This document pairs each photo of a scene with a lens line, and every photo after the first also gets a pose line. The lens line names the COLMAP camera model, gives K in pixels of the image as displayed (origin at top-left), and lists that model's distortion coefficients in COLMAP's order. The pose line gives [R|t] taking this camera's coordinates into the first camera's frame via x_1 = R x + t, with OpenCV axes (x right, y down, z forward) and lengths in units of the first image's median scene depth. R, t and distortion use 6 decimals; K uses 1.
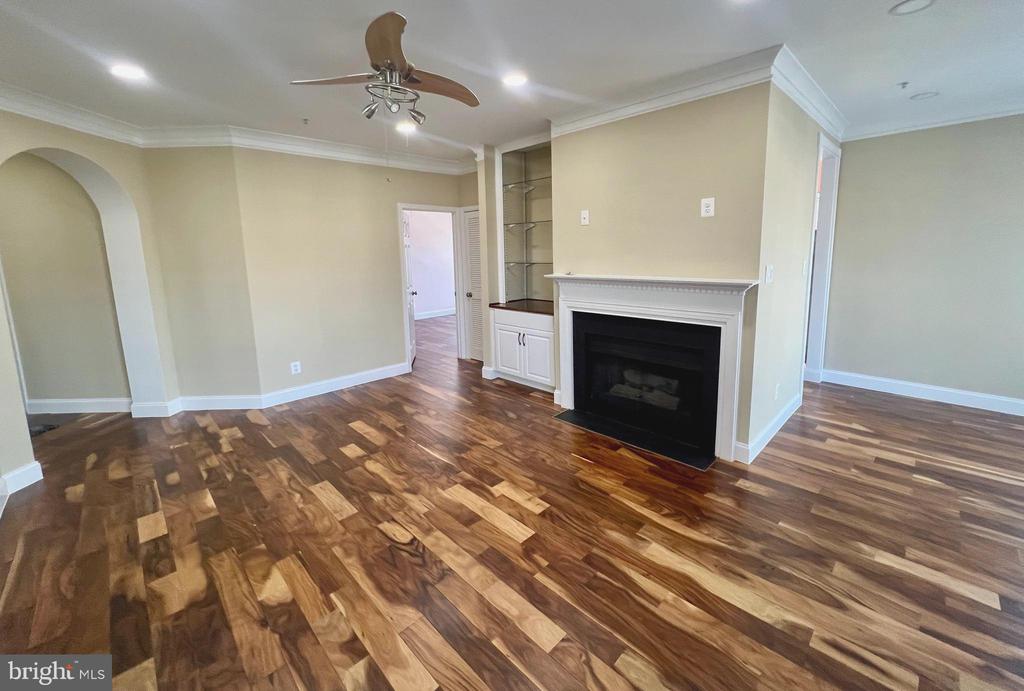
lens RADIAL K [[415.6, 0, 507.4], [0, 415.6, 308.3], [0, 0, 1]] dist [-0.000406, -0.000068]
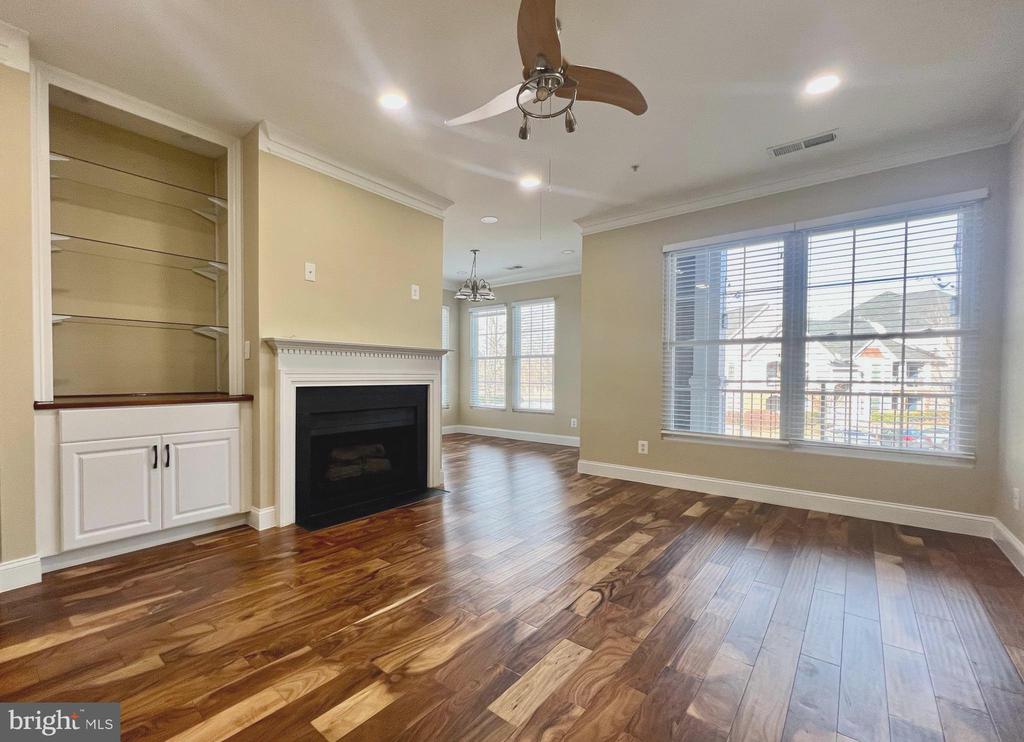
lens RADIAL K [[445.7, 0, 477.1], [0, 445.7, 379.3], [0, 0, 1]] dist [-0.001372, -0.000097]
pose [[-0.091291, 0.012240, 0.995749, -1.058682], [0.140210, 0.990122, 0.000684, 0.057653], [-0.985904, 0.139676, -0.092105, 1.144439]]
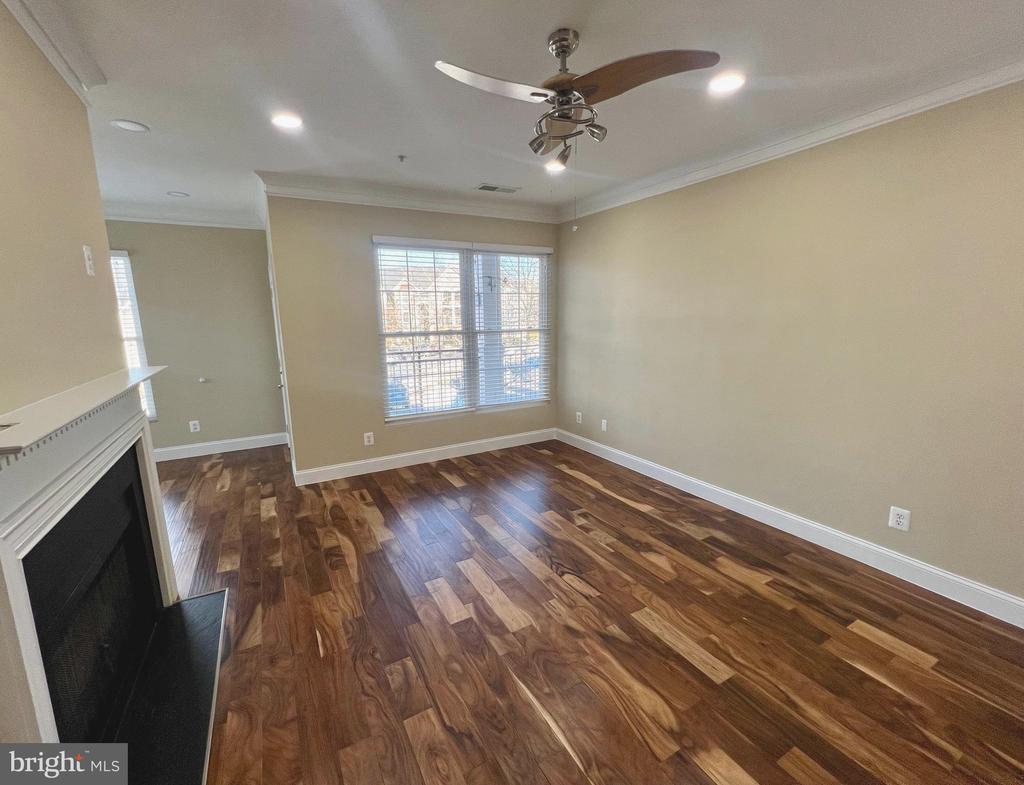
lens RADIAL K [[426.6, 0, 492.7], [0, 426.6, 395.4], [0, 0, 1]] dist [-0.000788, 0.000025]
pose [[-0.960237, -0.012927, 0.278887, -0.325136], [0.078025, 0.946698, 0.312530, -0.242859], [-0.268062, 0.321863, -0.908046, 1.734187]]
